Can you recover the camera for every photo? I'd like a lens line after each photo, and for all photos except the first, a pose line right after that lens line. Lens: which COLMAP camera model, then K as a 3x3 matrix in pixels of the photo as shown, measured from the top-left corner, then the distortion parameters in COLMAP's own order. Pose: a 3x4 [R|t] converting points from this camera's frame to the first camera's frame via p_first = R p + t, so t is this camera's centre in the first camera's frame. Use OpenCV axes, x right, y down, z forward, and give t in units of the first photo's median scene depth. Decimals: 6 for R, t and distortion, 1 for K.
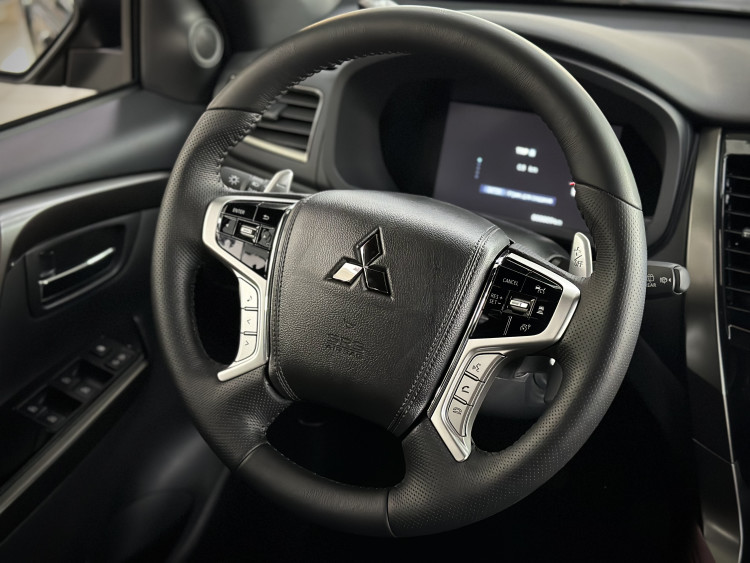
lens RADIAL K [[1052.2, 0, 375.0], [0, 1052.2, 281.5], [0, 0, 1]] dist [0.136908, -0.018246]
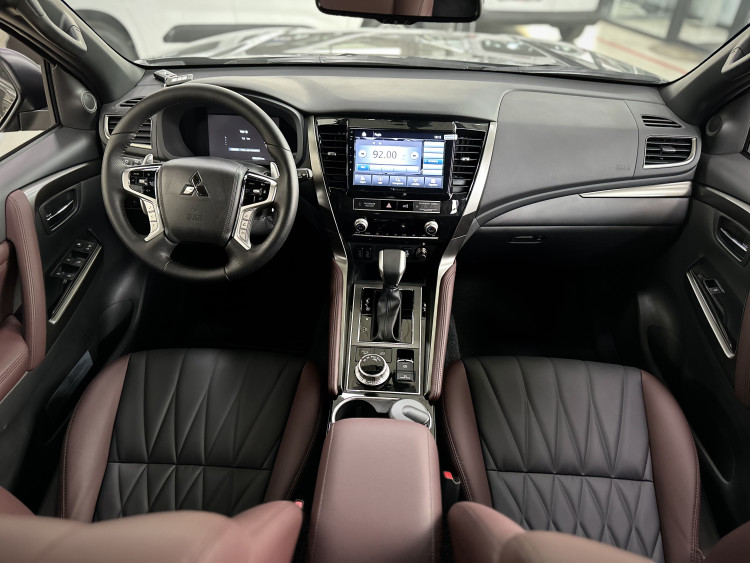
lens RADIAL K [[511.5, 0, 375.0], [0, 511.5, 281.5], [0, 0, 1]] dist [0.090015, -0.141888]
pose [[0.916396, -0.232010, 0.326174, -0.068750], [0.168344, 0.962703, 0.211809, 0.013956], [-0.363151, -0.139191, 0.921275, -0.368074]]
